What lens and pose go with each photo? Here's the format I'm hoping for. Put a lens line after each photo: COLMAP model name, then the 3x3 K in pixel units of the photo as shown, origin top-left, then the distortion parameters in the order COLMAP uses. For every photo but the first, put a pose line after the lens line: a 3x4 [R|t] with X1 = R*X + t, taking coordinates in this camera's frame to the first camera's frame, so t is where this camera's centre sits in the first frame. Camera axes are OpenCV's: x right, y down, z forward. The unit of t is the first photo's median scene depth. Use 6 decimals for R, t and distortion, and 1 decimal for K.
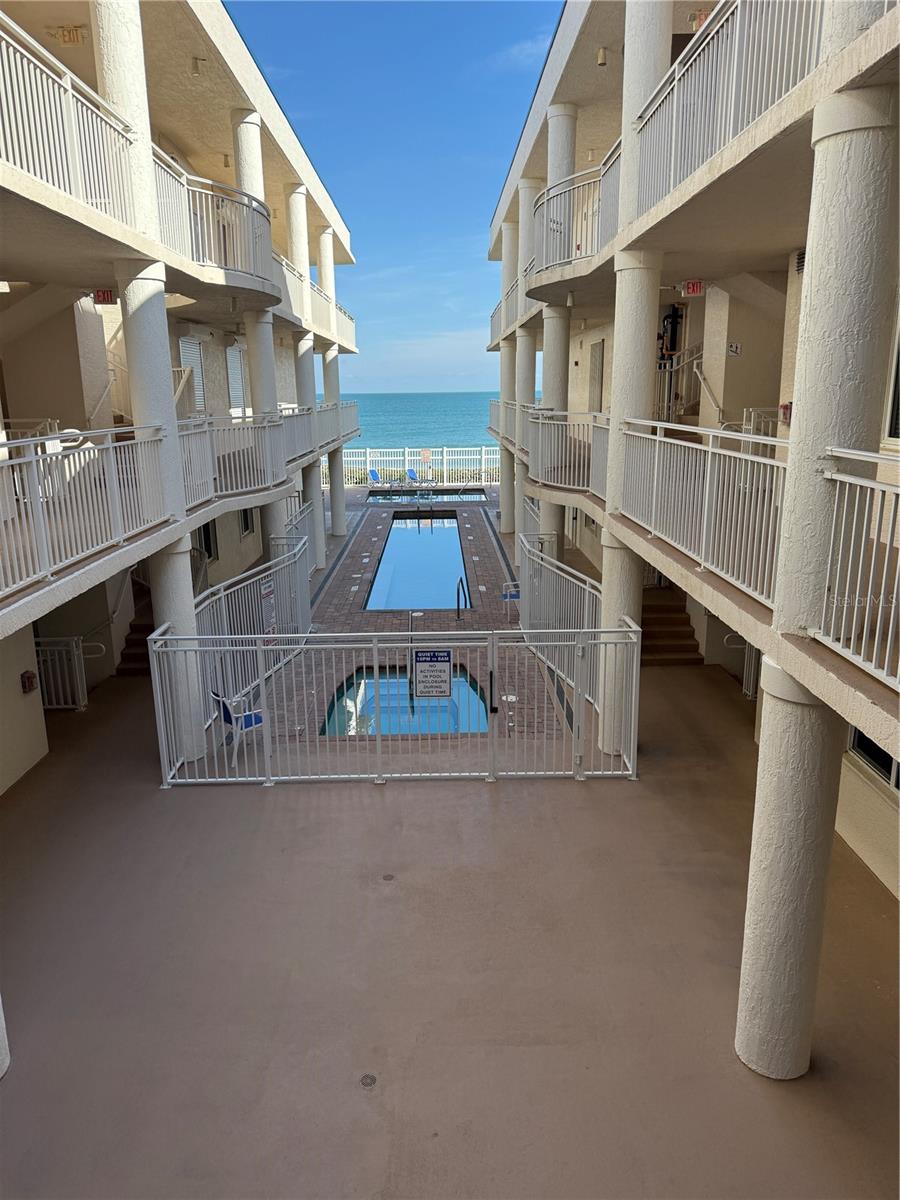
lens RADIAL K [[848.7, 0, 450.0], [0, 848.7, 600.0], [0, 0, 1]] dist [0.041679, -0.050334]
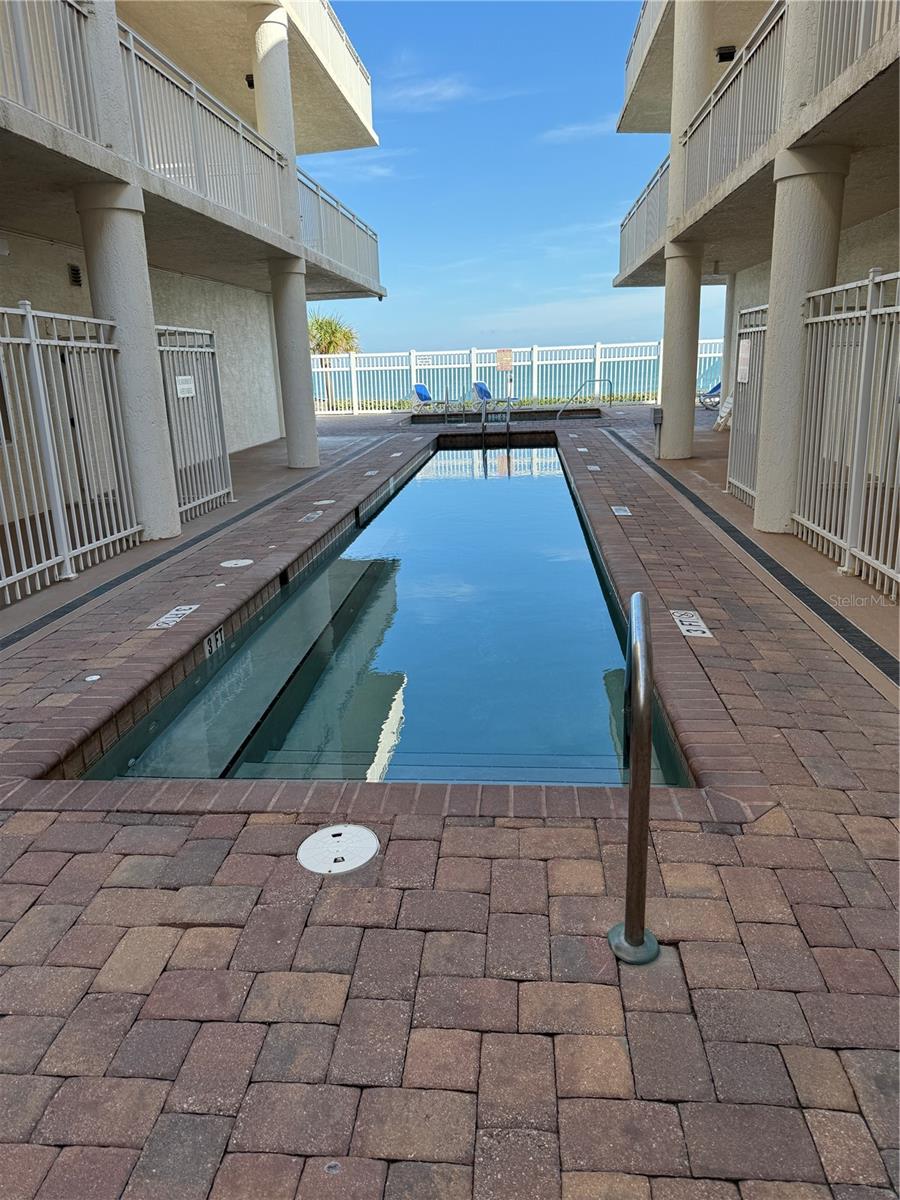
lens RADIAL K [[848.7, 0, 450.0], [0, 848.7, 600.0], [0, 0, 1]] dist [0.041679, -0.050334]
pose [[0.994684, 0.011615, -0.102313, -0.002492], [-0.008384, 0.999454, 0.031952, -0.016441], [0.102628, -0.030925, 0.994239, 0.458810]]
